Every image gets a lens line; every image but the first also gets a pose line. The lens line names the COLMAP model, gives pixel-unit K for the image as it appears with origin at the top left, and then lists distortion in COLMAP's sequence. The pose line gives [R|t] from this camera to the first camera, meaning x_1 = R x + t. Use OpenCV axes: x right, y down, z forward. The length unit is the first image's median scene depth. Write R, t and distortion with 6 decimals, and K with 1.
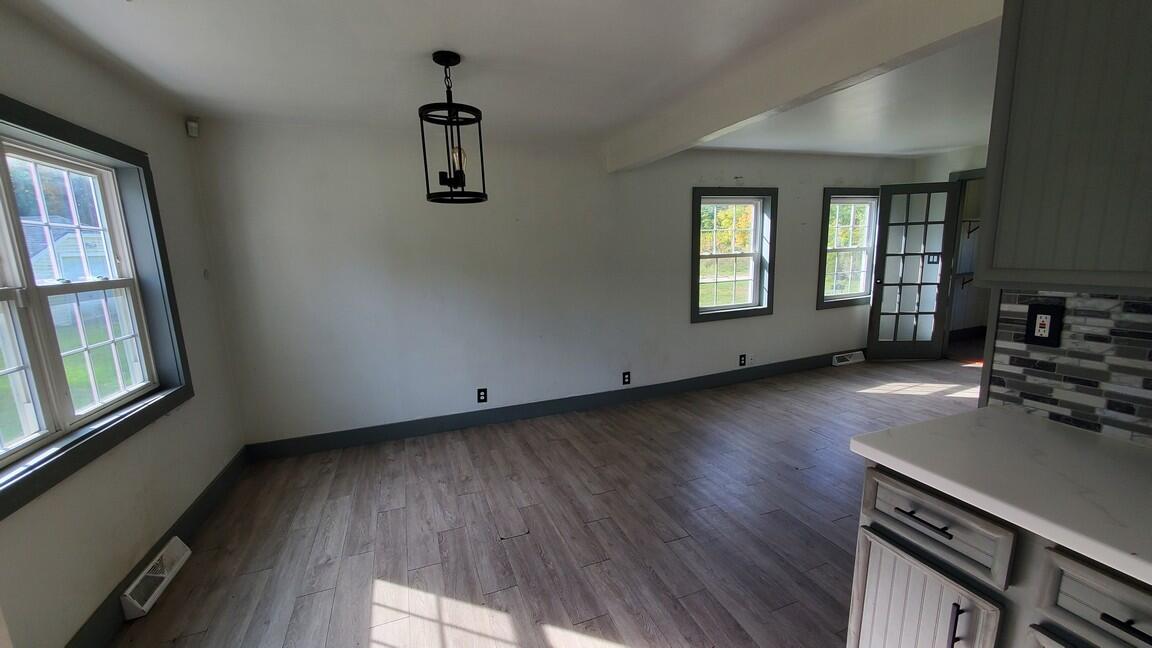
lens RADIAL K [[441.1, 0, 574.4], [0, 441.1, 333.0], [0, 0, 1]] dist [0.000901, 0.000008]
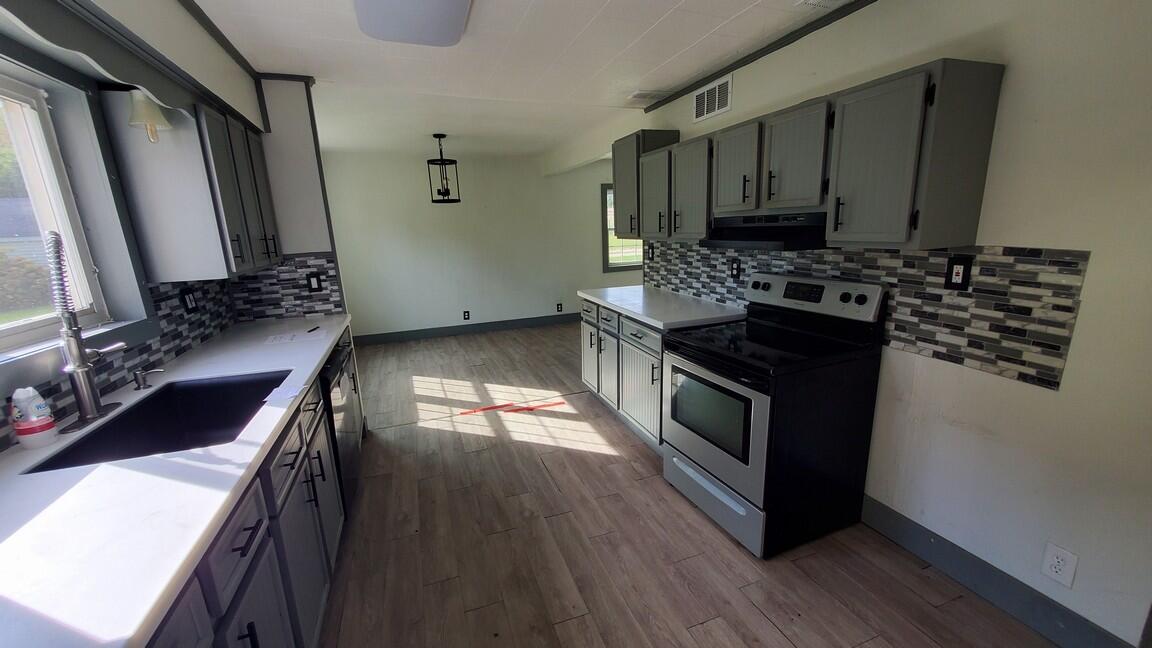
lens RADIAL K [[442.6, 0, 576.0], [0, 442.6, 324.0], [0, 0, 1]] dist [-0.000442, -0.000049]
pose [[0.999950, -0.009198, -0.003795, 0.286776], [0.009336, 0.999224, 0.038257, 0.158528], [0.003441, -0.038290, 0.999261, -0.907286]]
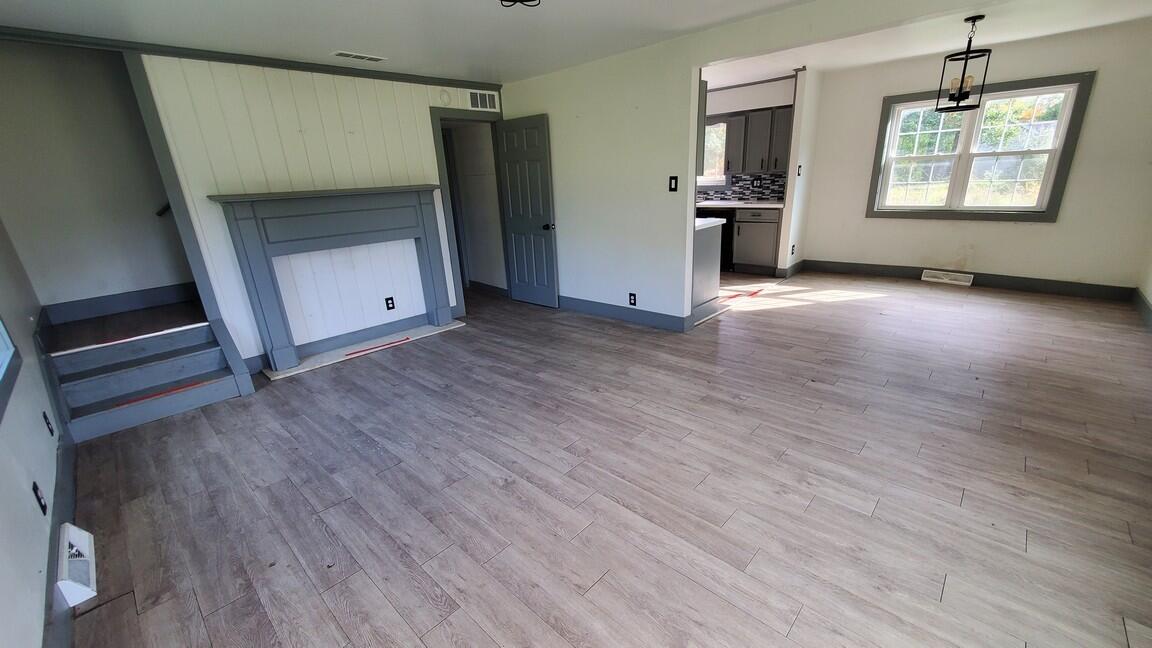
lens RADIAL K [[442.6, 0, 576.0], [0, 442.6, 324.0], [0, 0, 1]] dist [-0.000442, -0.000049]
pose [[-0.896998, 0.214699, -0.386392, 1.449830], [0.008248, 0.882099, 0.470991, -0.314186], [0.441958, 0.419292, -0.793012, 1.612195]]
